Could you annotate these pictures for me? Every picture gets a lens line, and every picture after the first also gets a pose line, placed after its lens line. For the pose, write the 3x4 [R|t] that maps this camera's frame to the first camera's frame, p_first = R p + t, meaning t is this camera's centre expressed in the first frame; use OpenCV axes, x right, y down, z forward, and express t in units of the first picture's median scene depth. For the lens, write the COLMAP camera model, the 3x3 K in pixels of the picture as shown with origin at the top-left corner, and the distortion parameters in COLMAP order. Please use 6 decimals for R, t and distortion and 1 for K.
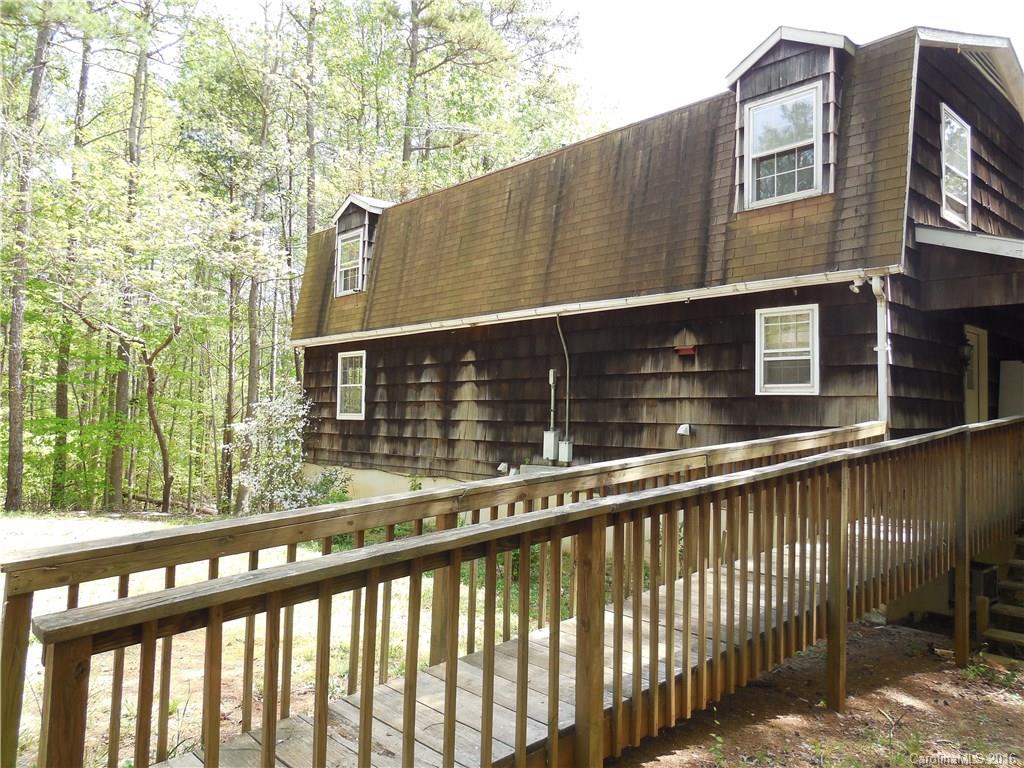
lens RADIAL K [[787.1, 0, 512.0], [0, 787.1, 384.0], [0, 0, 1]] dist [-0.000210, -0.006250]
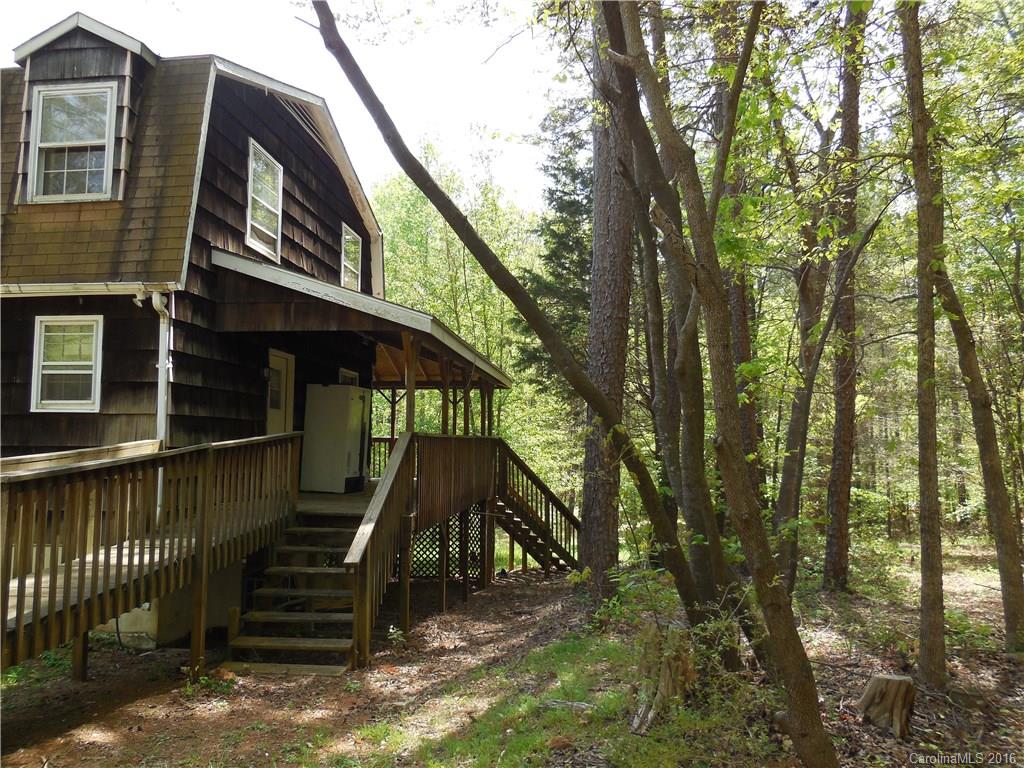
lens RADIAL K [[787.1, 0, 512.0], [0, 787.1, 384.0], [0, 0, 1]] dist [-0.000210, -0.006250]
pose [[0.749092, 0.033369, 0.661625, 0.136320], [-0.016420, 0.999359, -0.031811, 0.001659], [-0.662263, 0.012965, 0.749160, -0.022754]]
